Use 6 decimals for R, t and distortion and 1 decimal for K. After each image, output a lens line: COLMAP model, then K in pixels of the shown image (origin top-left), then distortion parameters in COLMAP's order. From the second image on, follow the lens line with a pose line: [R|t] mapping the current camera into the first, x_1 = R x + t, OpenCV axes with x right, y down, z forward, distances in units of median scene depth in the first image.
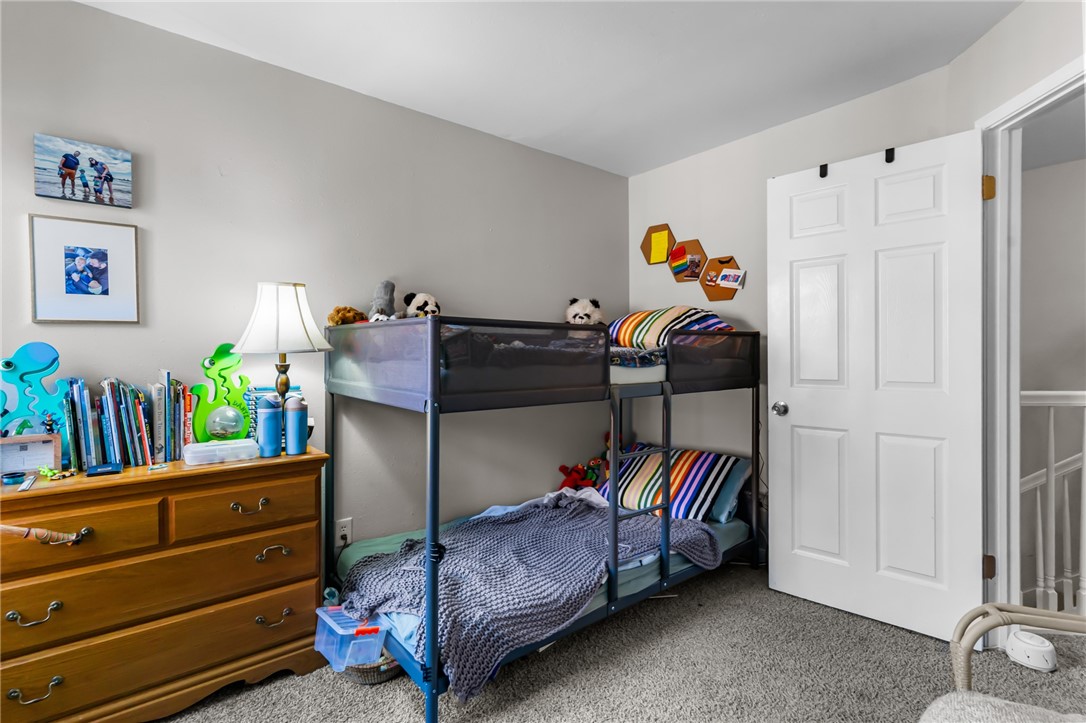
lens RADIAL K [[519.9, 0, 543.0], [0, 519.9, 361.5], [0, 0, 1]] dist [0.002871, -0.001294]
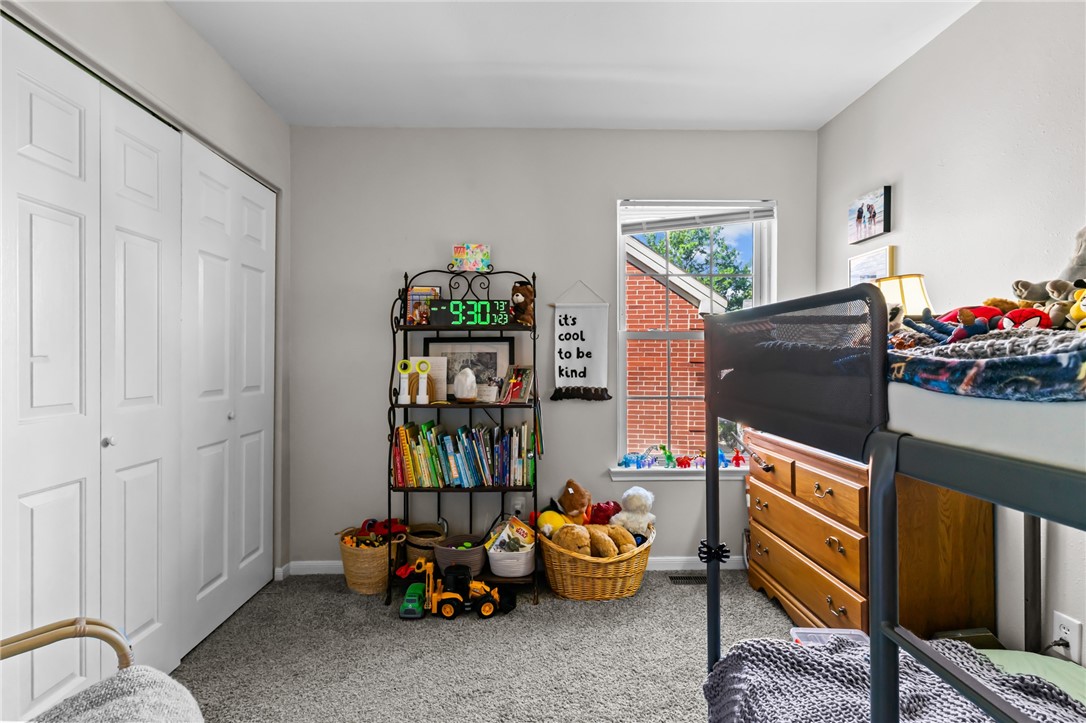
lens RADIAL K [[519.9, 0, 543.0], [0, 519.9, 361.5], [0, 0, 1]] dist [0.002871, -0.001294]
pose [[-0.616804, 0.009748, -0.787057, 0.655213], [-0.004349, 0.999866, 0.015792, -0.013738], [0.787105, 0.013163, -0.616679, 1.151217]]
